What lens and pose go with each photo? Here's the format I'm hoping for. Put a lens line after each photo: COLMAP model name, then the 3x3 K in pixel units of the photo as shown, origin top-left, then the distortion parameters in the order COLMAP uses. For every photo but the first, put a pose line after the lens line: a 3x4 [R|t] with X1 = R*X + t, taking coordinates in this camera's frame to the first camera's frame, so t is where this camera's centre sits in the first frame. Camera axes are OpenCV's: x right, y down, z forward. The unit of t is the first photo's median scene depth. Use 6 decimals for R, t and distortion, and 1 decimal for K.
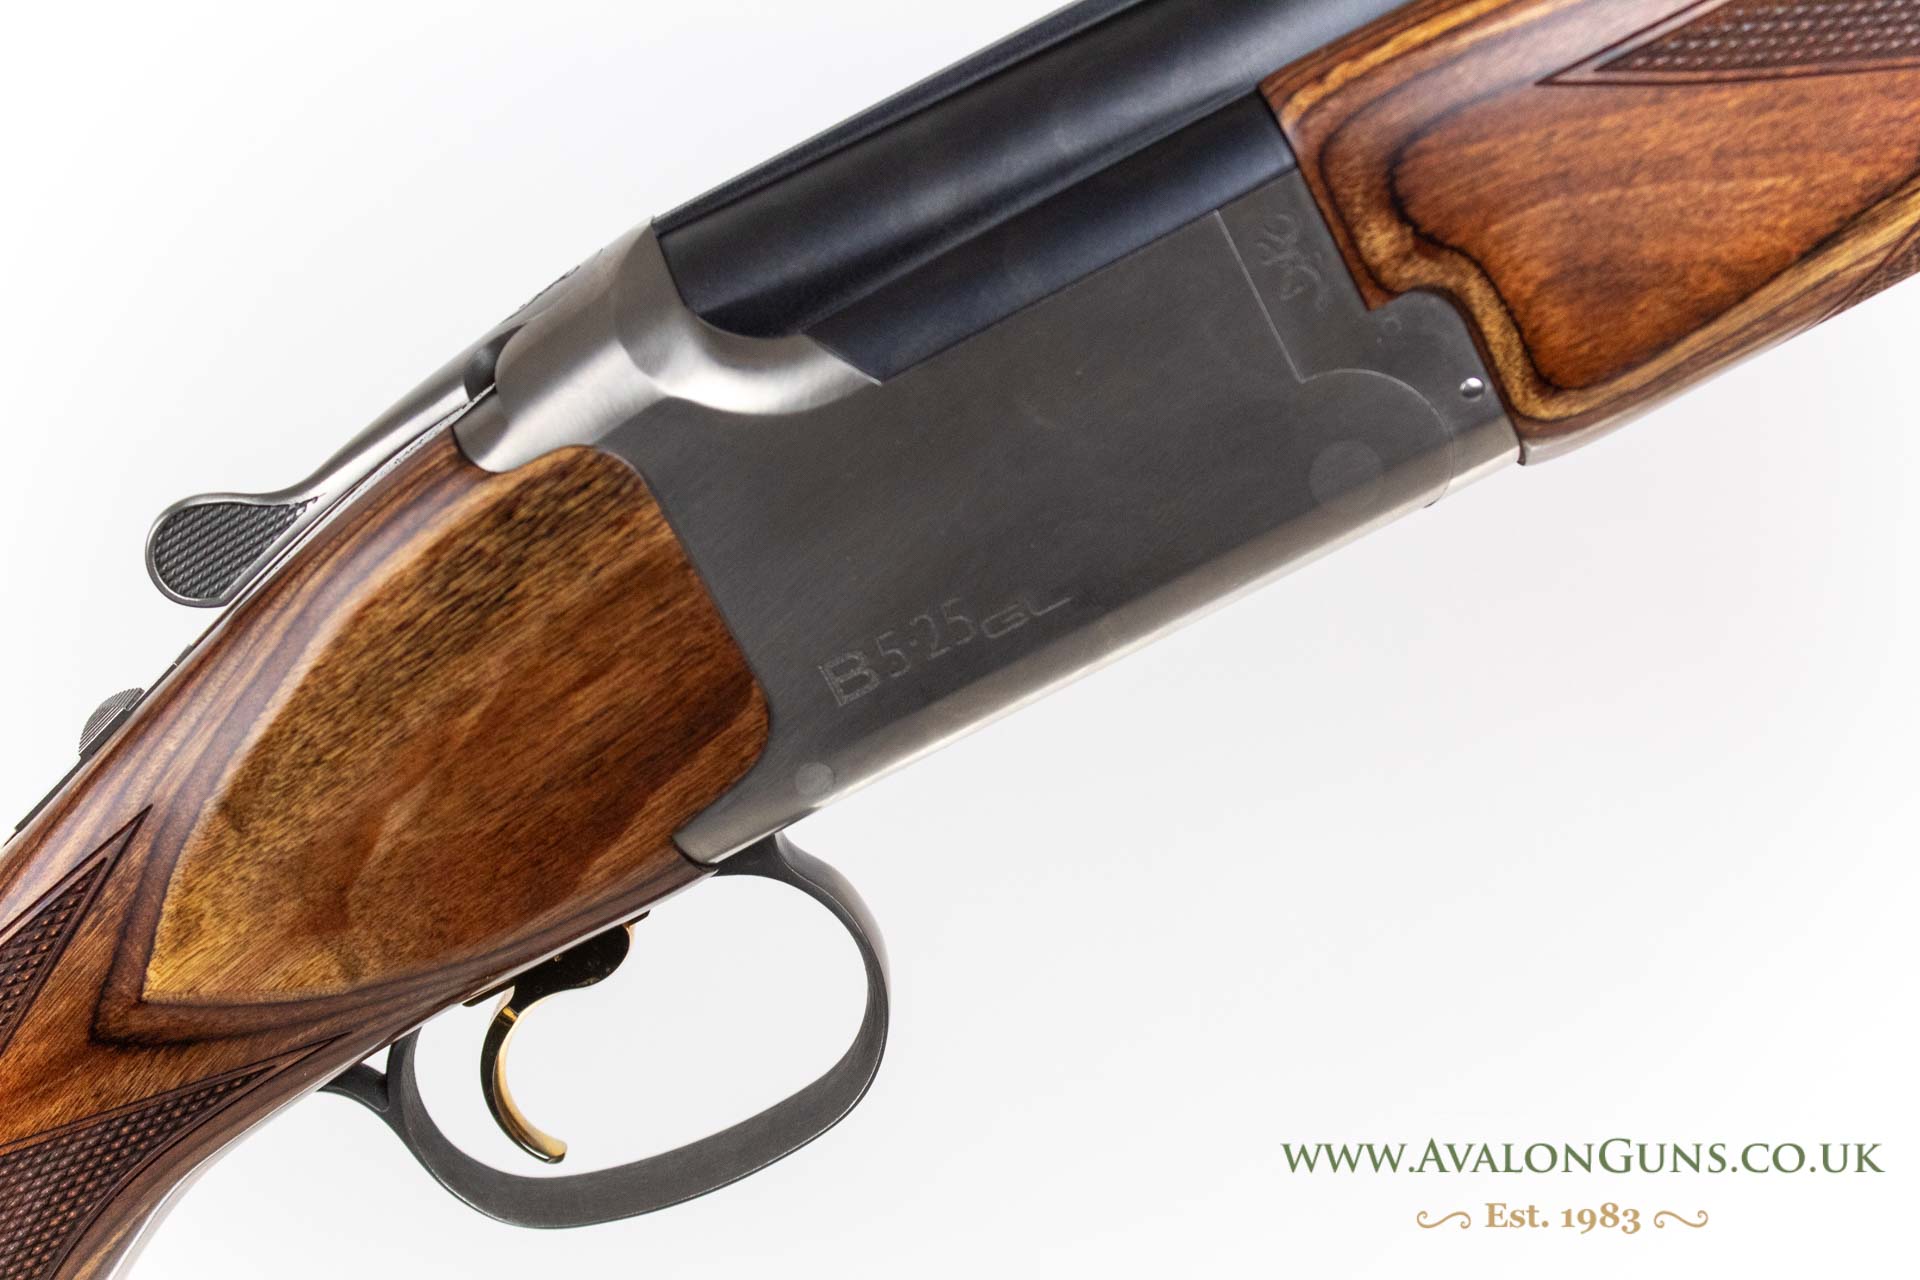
lens RADIAL K [[3175.5, 0, 955.5], [0, 3175.5, 645.0], [0, 0, 1]] dist [-0.012764, 0.072729]
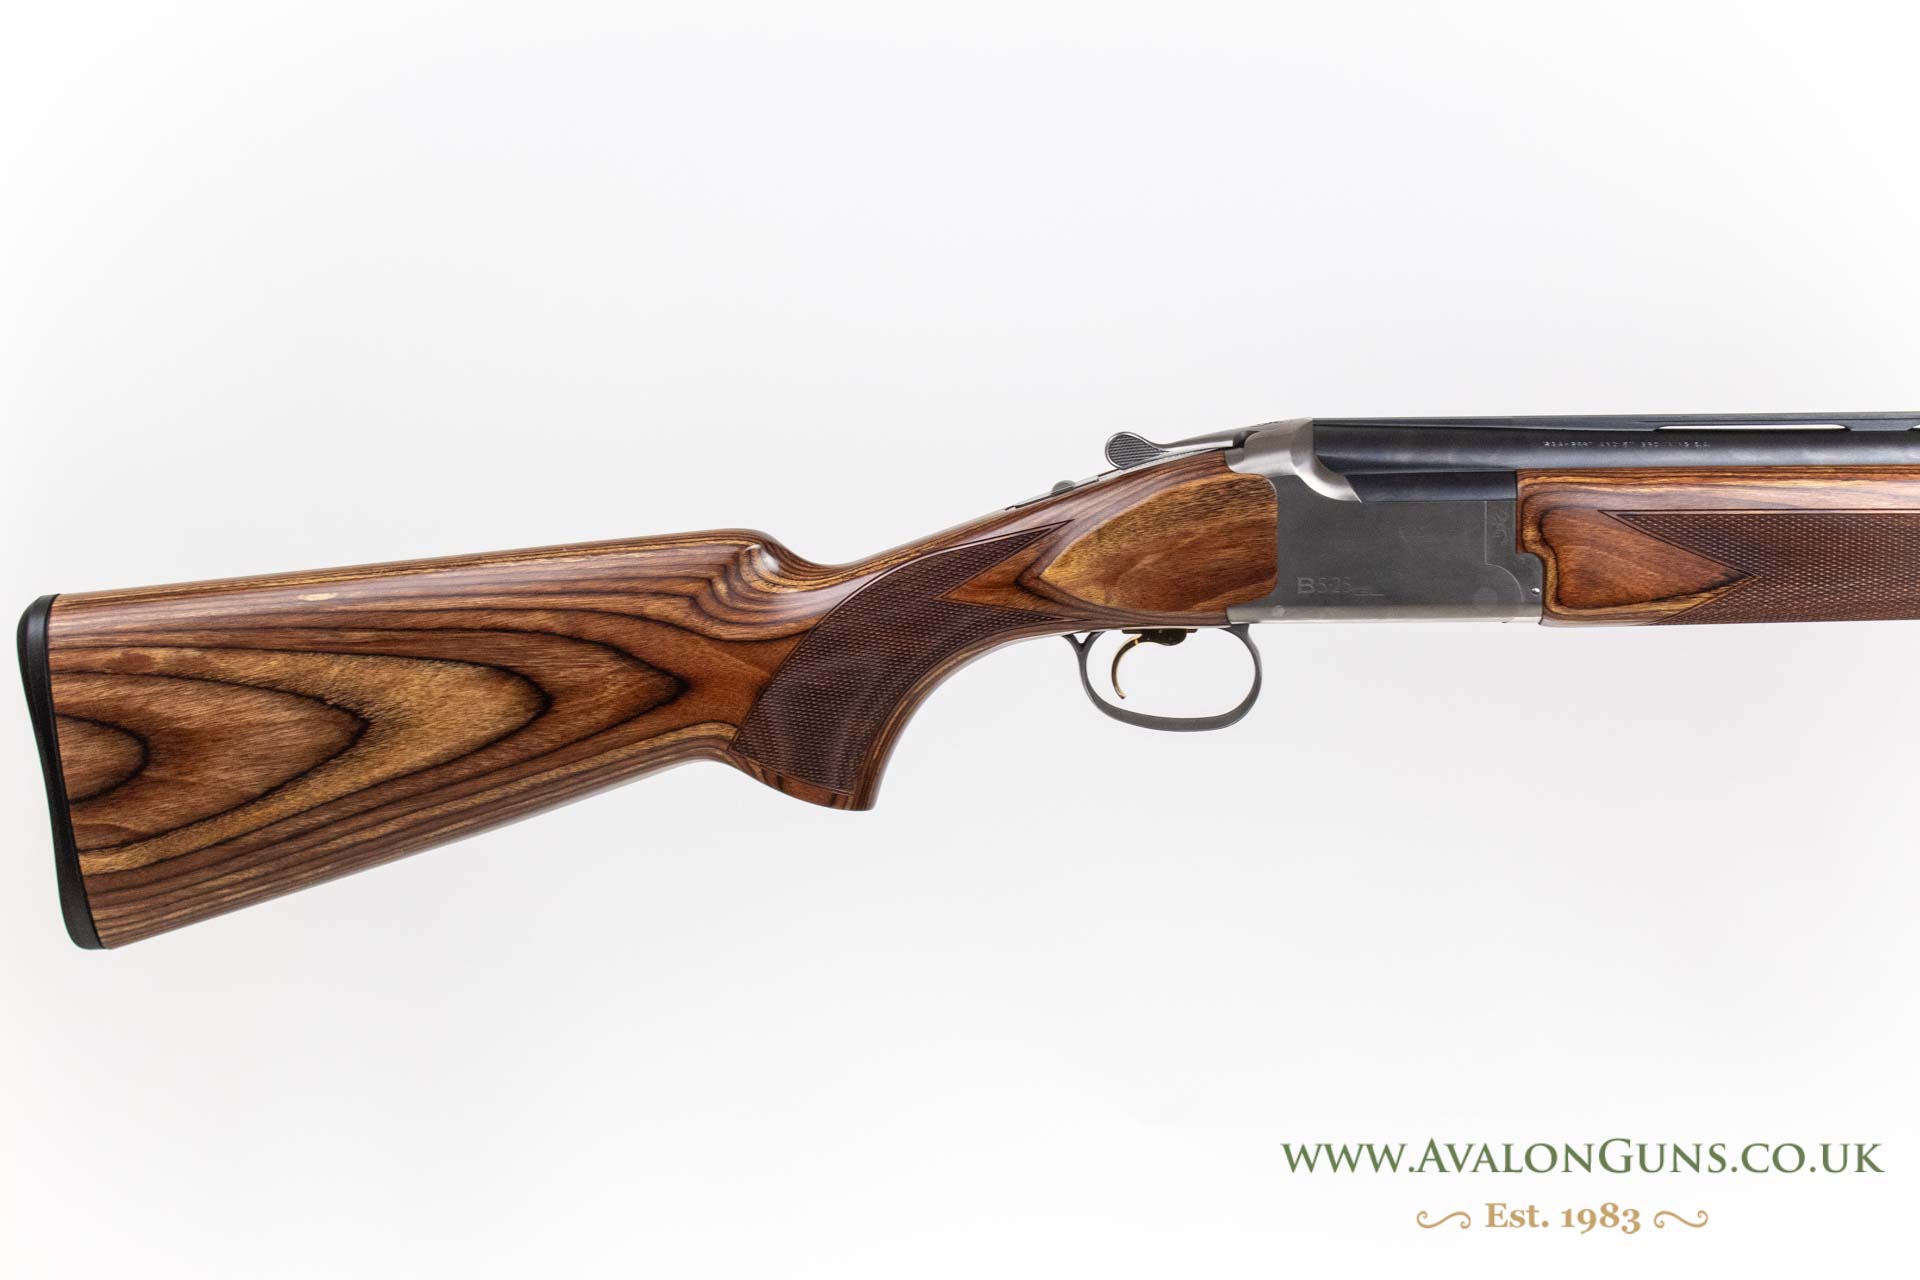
lens RADIAL K [[3175.5, 0, 955.5], [0, 3175.5, 645.0], [0, 0, 1]] dist [-0.012764, 0.072729]
pose [[0.894141, 0.447436, -0.017700, -0.251309], [-0.447767, 0.893049, -0.044364, 0.341662], [-0.004043, 0.047594, 0.998859, -1.986952]]
